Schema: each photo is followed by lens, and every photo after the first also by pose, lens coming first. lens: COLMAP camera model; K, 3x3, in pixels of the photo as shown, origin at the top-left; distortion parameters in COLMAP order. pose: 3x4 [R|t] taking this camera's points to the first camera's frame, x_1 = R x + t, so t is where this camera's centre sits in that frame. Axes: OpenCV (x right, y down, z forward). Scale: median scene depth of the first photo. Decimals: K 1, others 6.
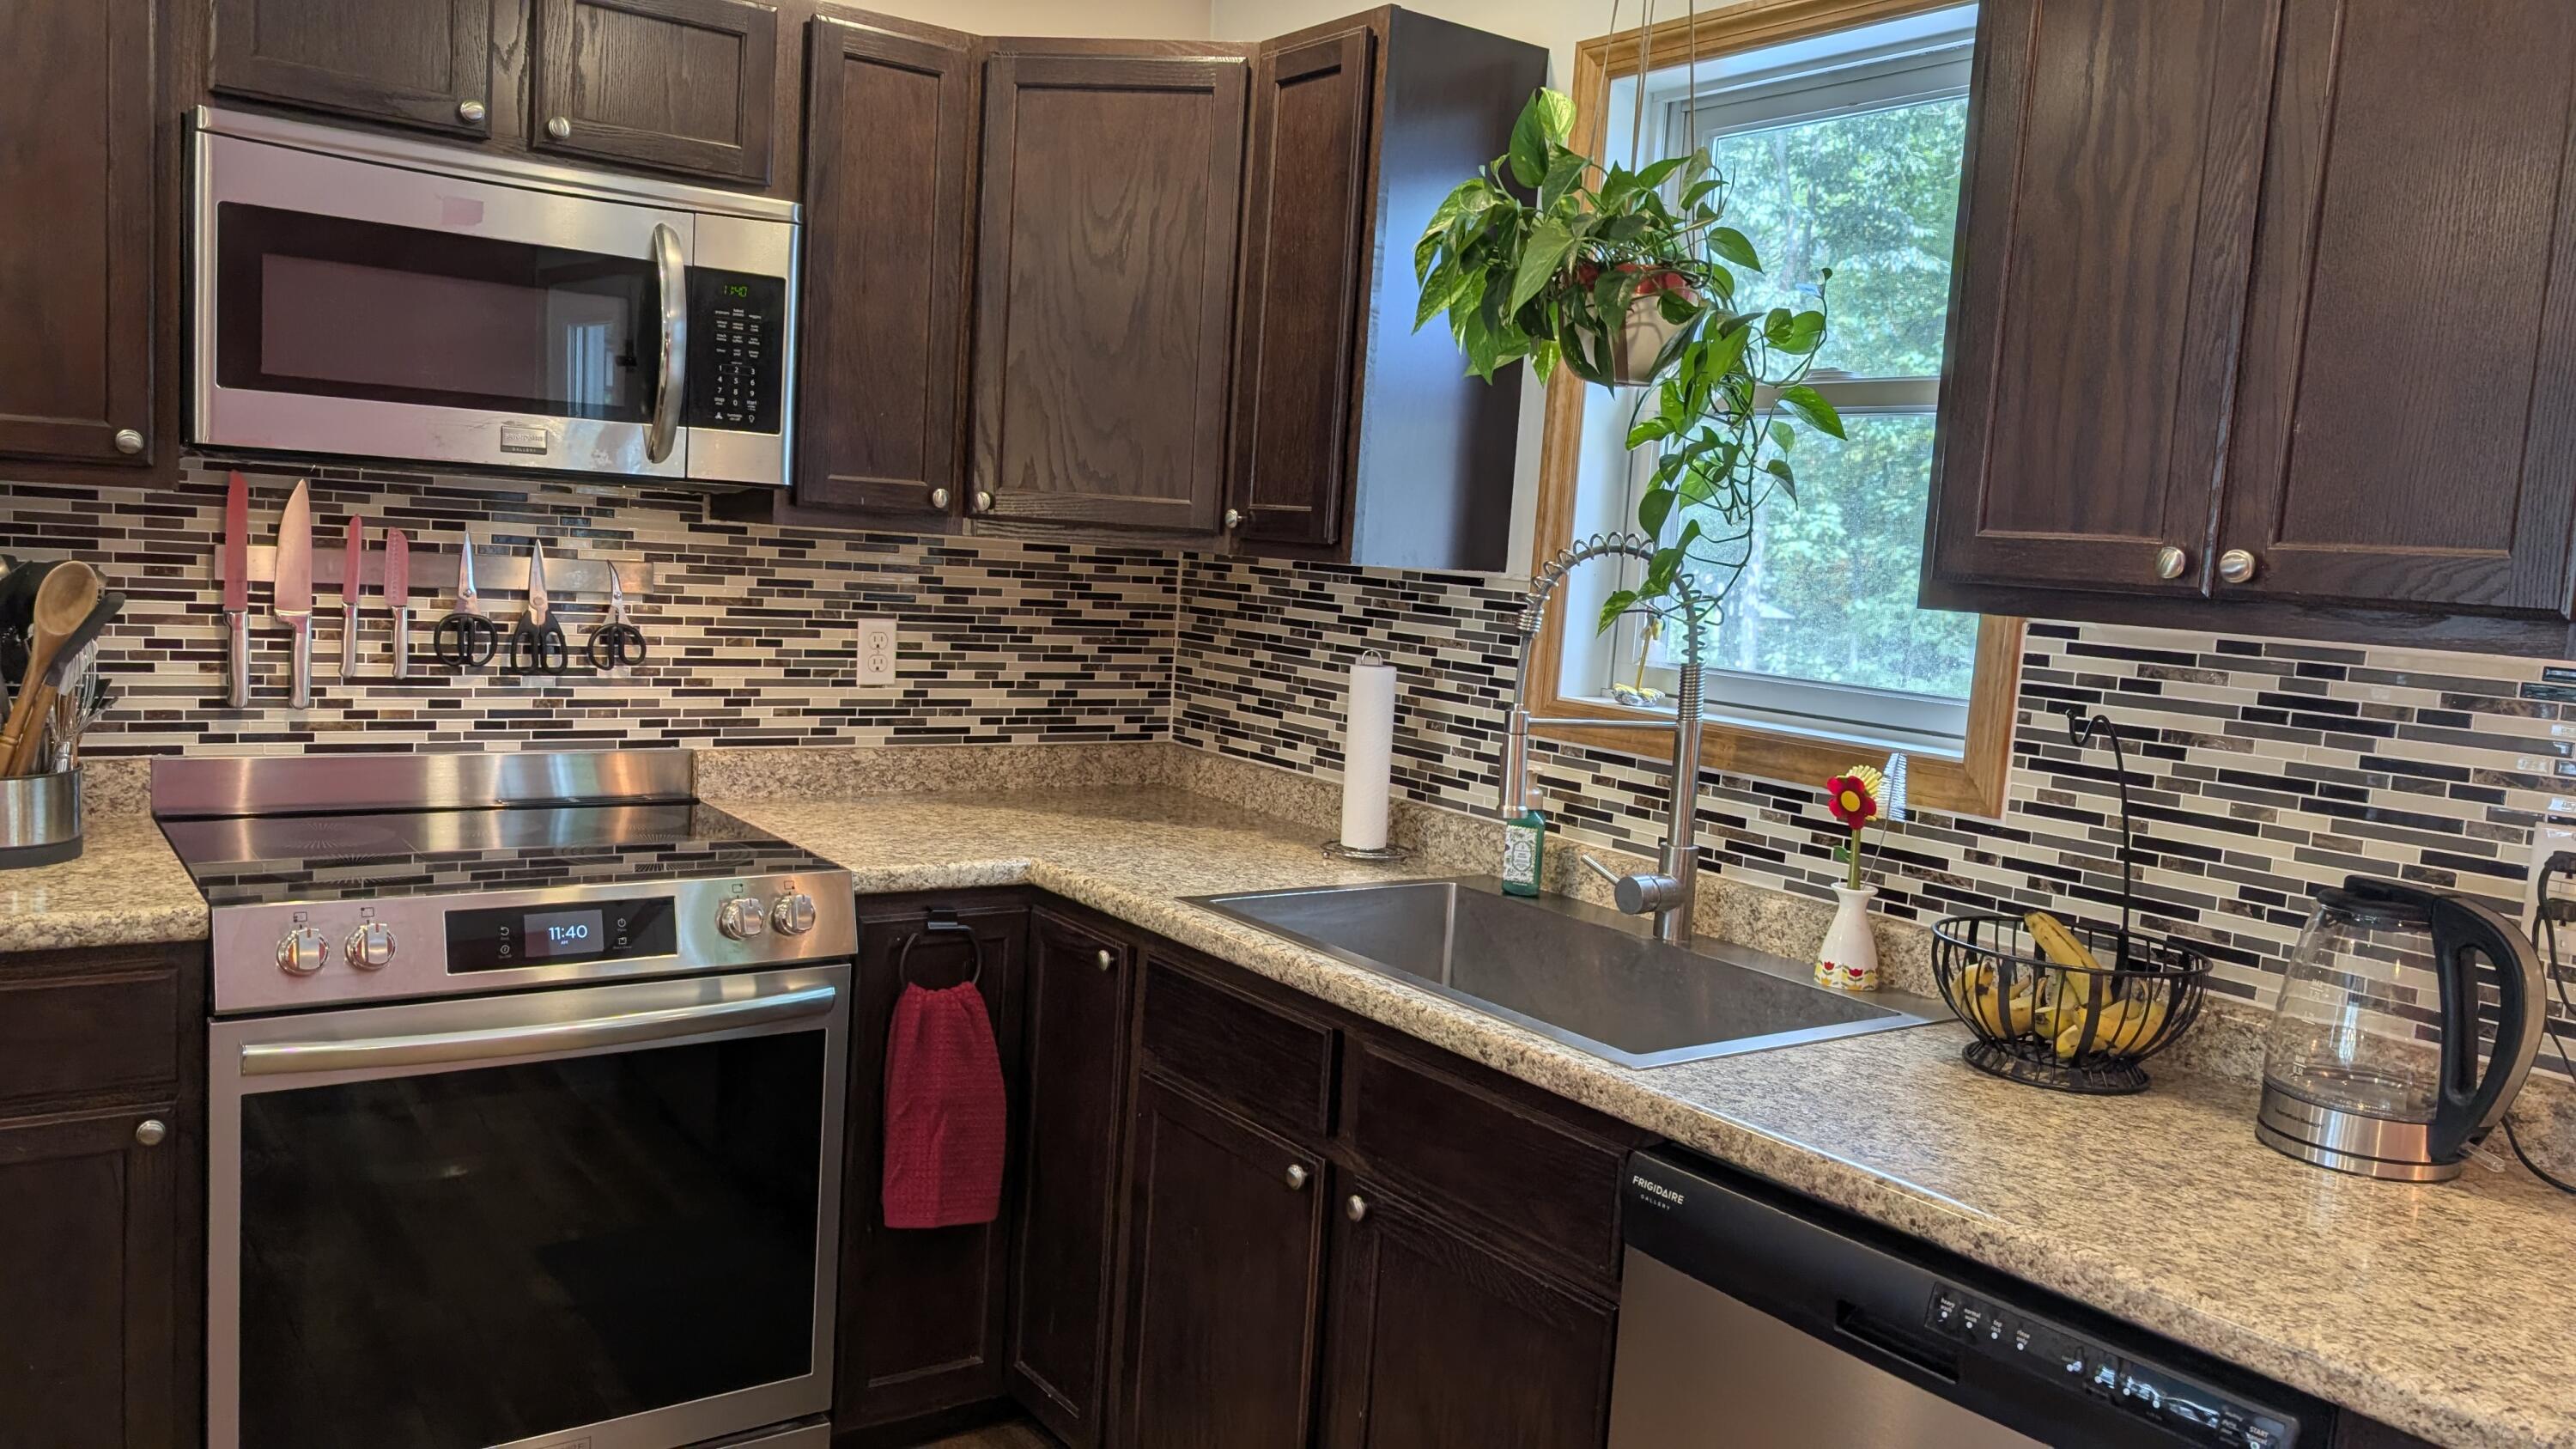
lens RADIAL K [[1860.4, 0, 1281.8], [0, 1860.4, 725.1], [0, 0, 1]] dist [0.011605, 0.001073]
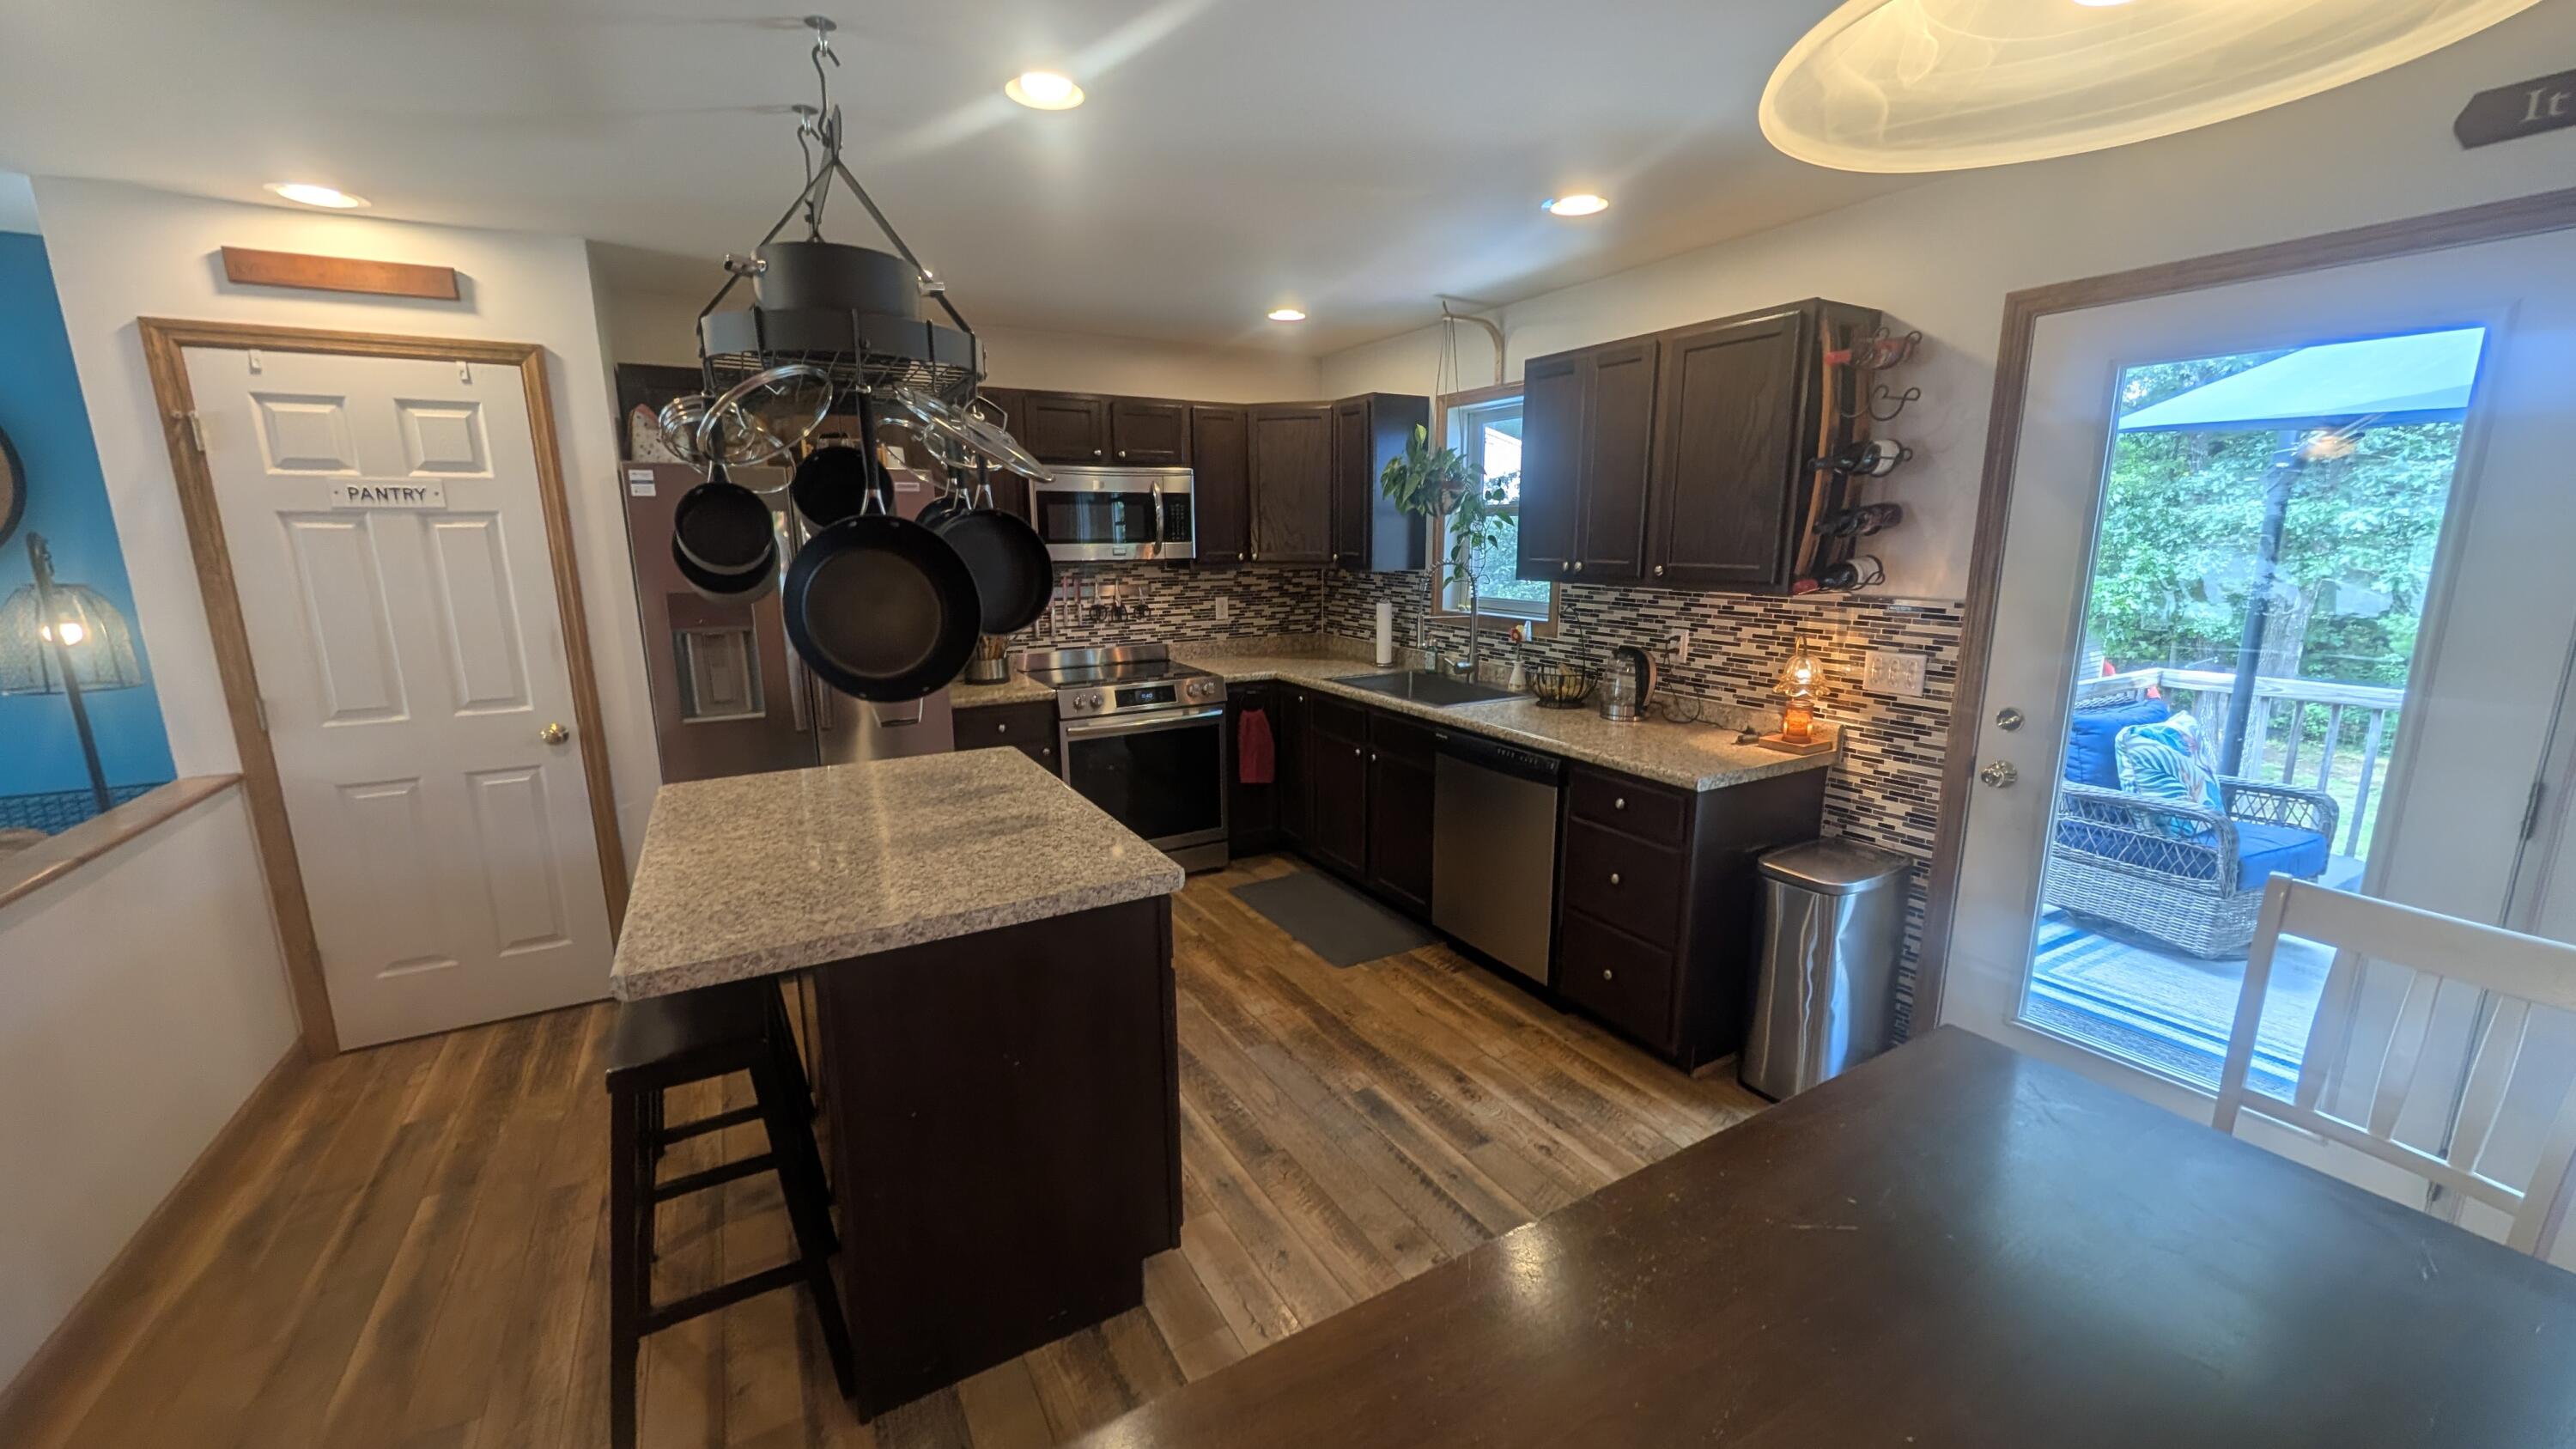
lens RADIAL K [[962.7, 0, 1294.6], [0, 962.7, 724.2], [0, 0, 1]] dist [-0.000887, -0.000190]
pose [[0.992375, -0.048199, -0.113440, 0.078138], [0.058699, 0.994109, 0.091118, 0.014433], [0.108380, -0.097082, 0.989358, -0.642081]]
